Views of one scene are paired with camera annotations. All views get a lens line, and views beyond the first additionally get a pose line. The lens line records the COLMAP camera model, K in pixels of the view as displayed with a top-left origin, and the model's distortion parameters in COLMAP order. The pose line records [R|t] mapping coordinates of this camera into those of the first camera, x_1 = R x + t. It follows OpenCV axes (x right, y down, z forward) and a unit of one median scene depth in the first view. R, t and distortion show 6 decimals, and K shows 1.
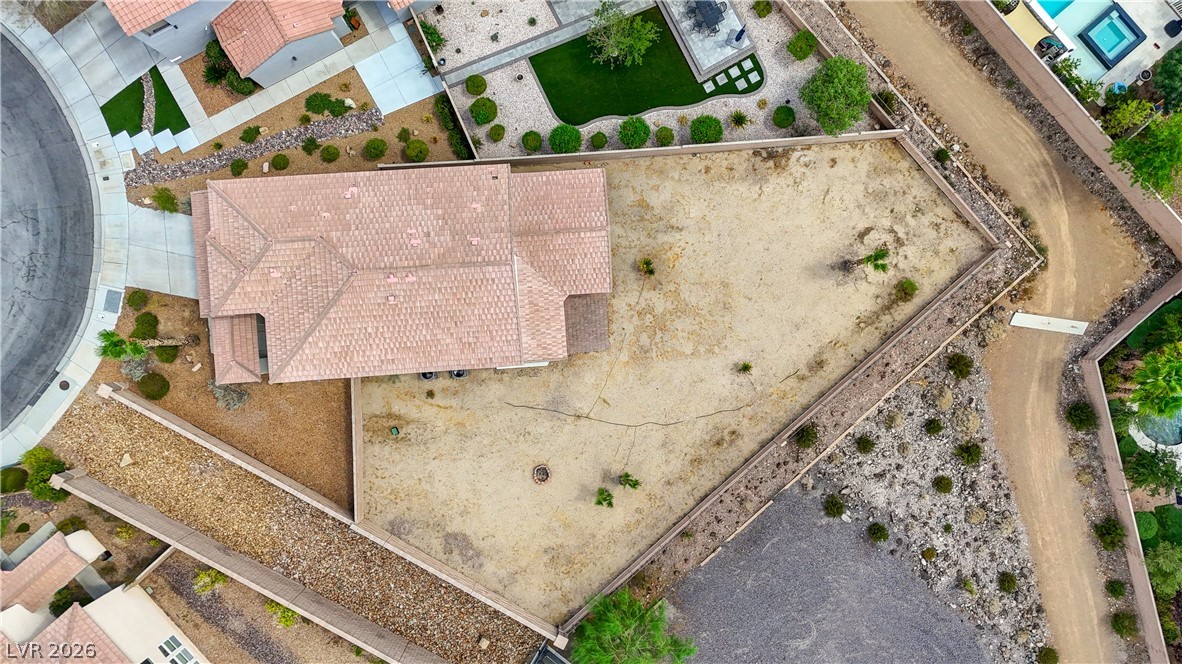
lens RADIAL K [[865.3, 0, 586.4], [0, 865.3, 331.1], [0, 0, 1]] dist [0.094989, -0.071998]
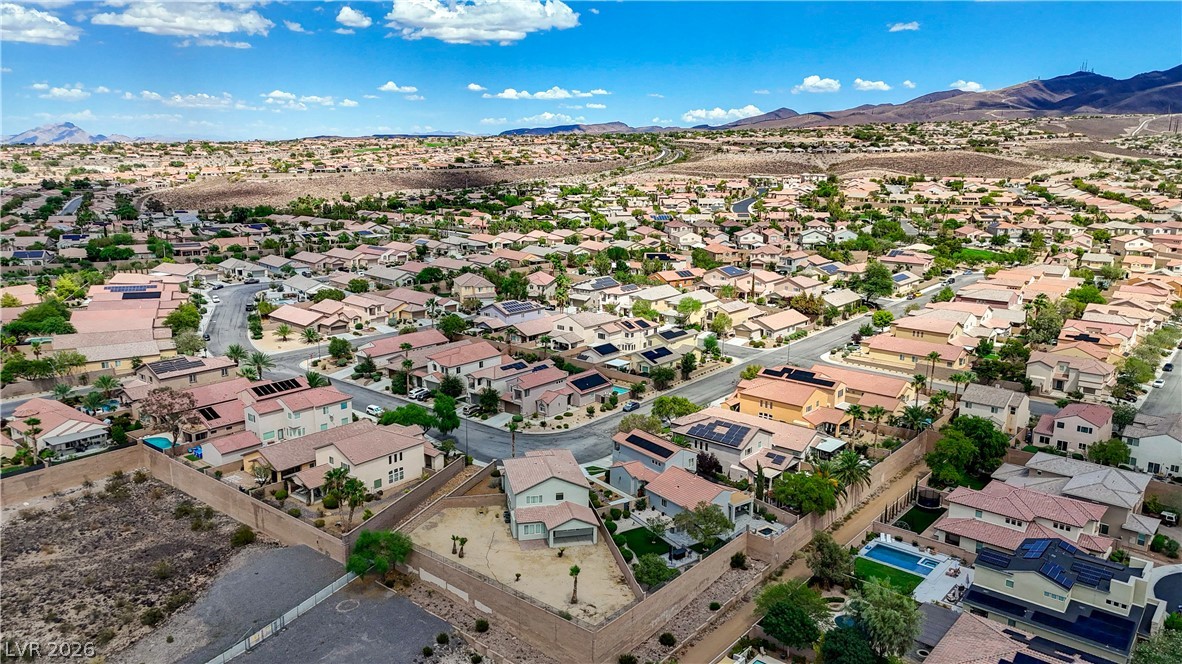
lens RADIAL K [[865.3, 0, 584.7], [0, 865.3, 351.0], [0, 0, 1]] dist [0.094989, -0.071998]
pose [[0.149416, 0.220463, -0.963883, 2.064423], [-0.988265, 0.001999, -0.152738, 0.199977], [-0.031746, 0.975393, 0.218174, 0.029116]]
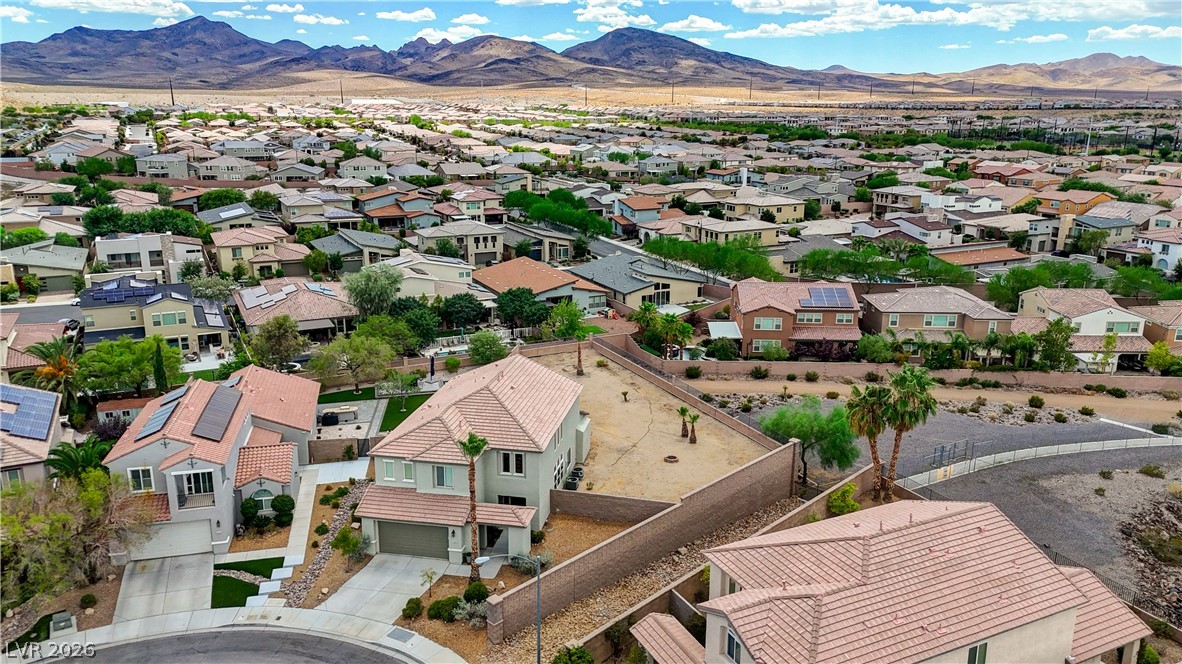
lens RADIAL K [[865.3, 0, 586.7], [0, 865.3, 332.6], [0, 0, 1]] dist [0.094989, -0.071998]
pose [[0.263030, -0.270062, 0.926219, -1.249106], [0.964408, 0.046682, -0.260264, 0.375716], [0.027050, 0.961711, 0.272729, 0.463870]]
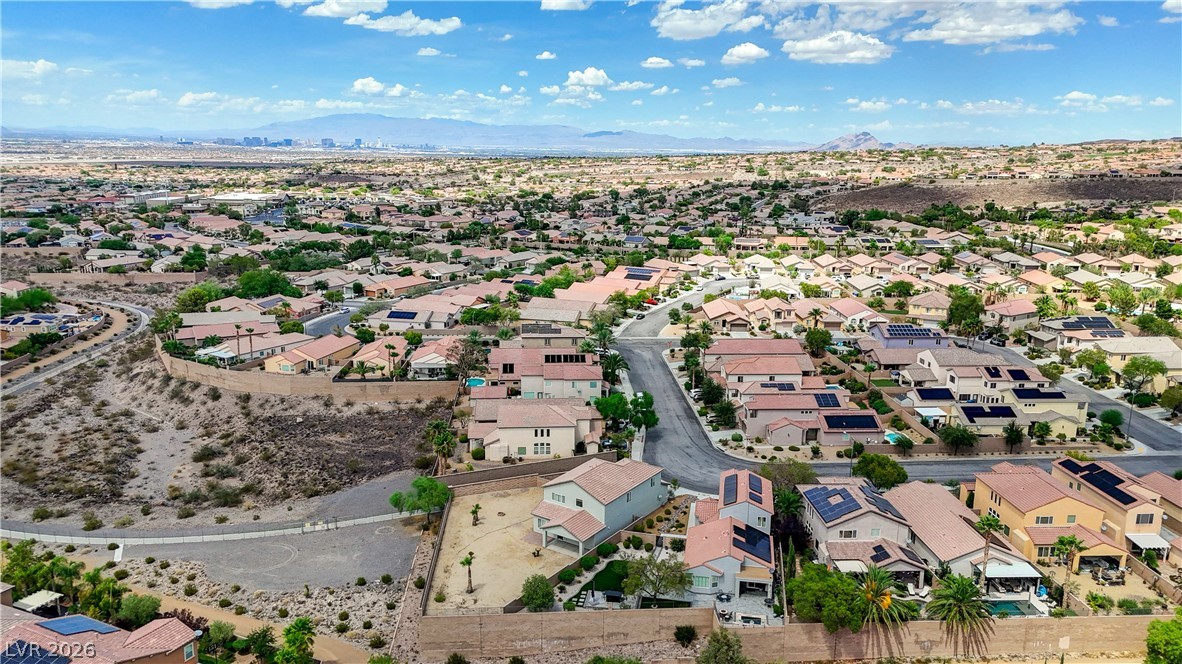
lens RADIAL K [[865.3, 0, 589.0], [0, 865.3, 333.0], [0, 0, 1]] dist [0.094989, -0.071998]
pose [[-0.615371, 0.152607, -0.773324, 1.586998], [-0.787338, -0.165856, 0.593793, -1.375235], [-0.037644, 0.974270, 0.222217, -0.024706]]
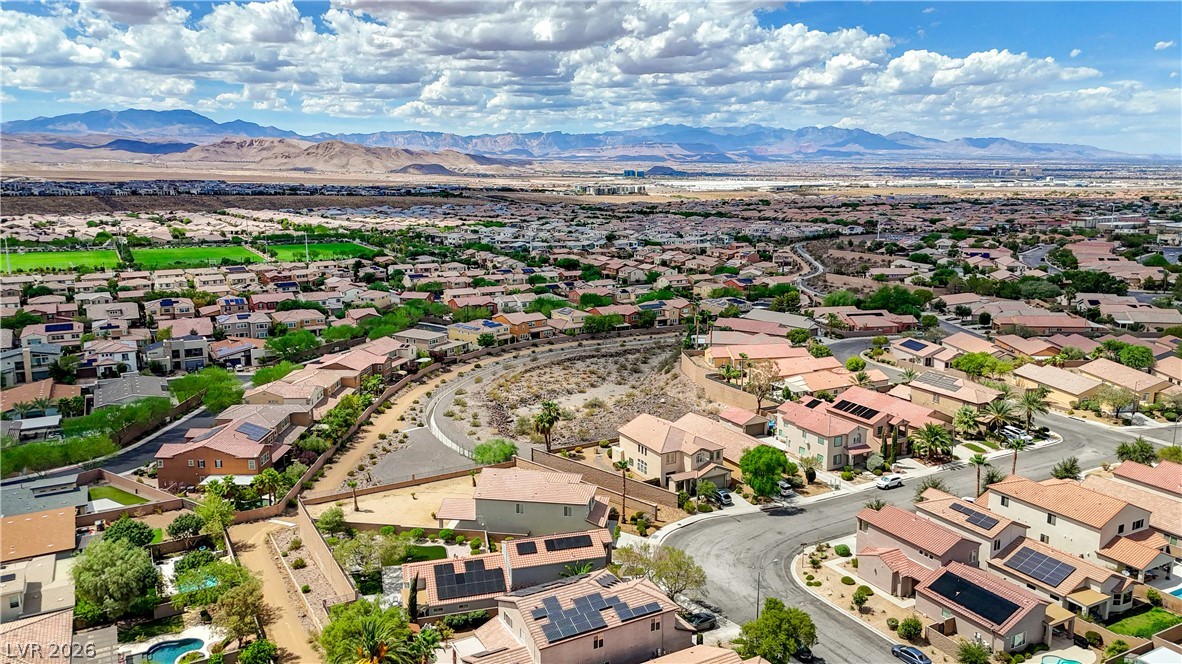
lens RADIAL K [[865.3, 0, 597.5], [0, 865.3, 339.4], [0, 0, 1]] dist [0.094989, -0.071998]
pose [[-0.977583, -0.062598, 0.201028, -0.821513], [0.210043, -0.223841, 0.951723, -2.152987], [-0.014578, 0.972613, 0.231972, -0.036693]]
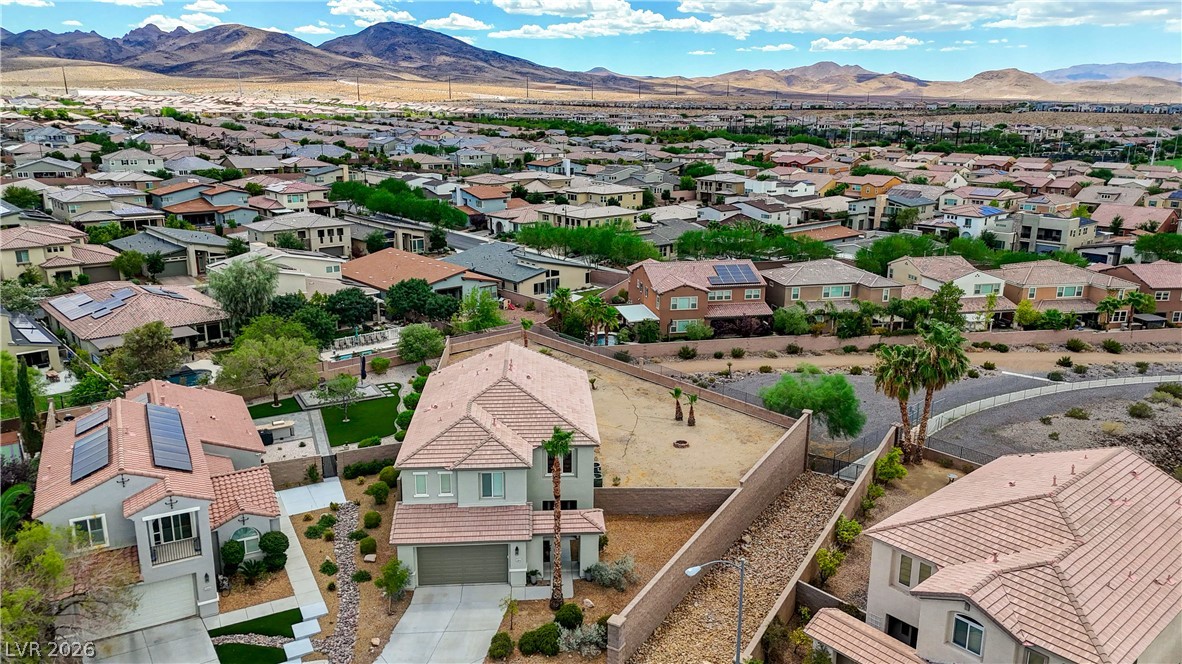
lens RADIAL K [[865.3, 0, 598.9], [0, 865.3, 350.9], [0, 0, 1]] dist [0.094989, -0.071998]
pose [[-0.002475, -0.296867, 0.954916, -1.164814], [0.999863, -0.016378, -0.002500, 0.057090], [0.016382, 0.954778, 0.296867, 0.525315]]
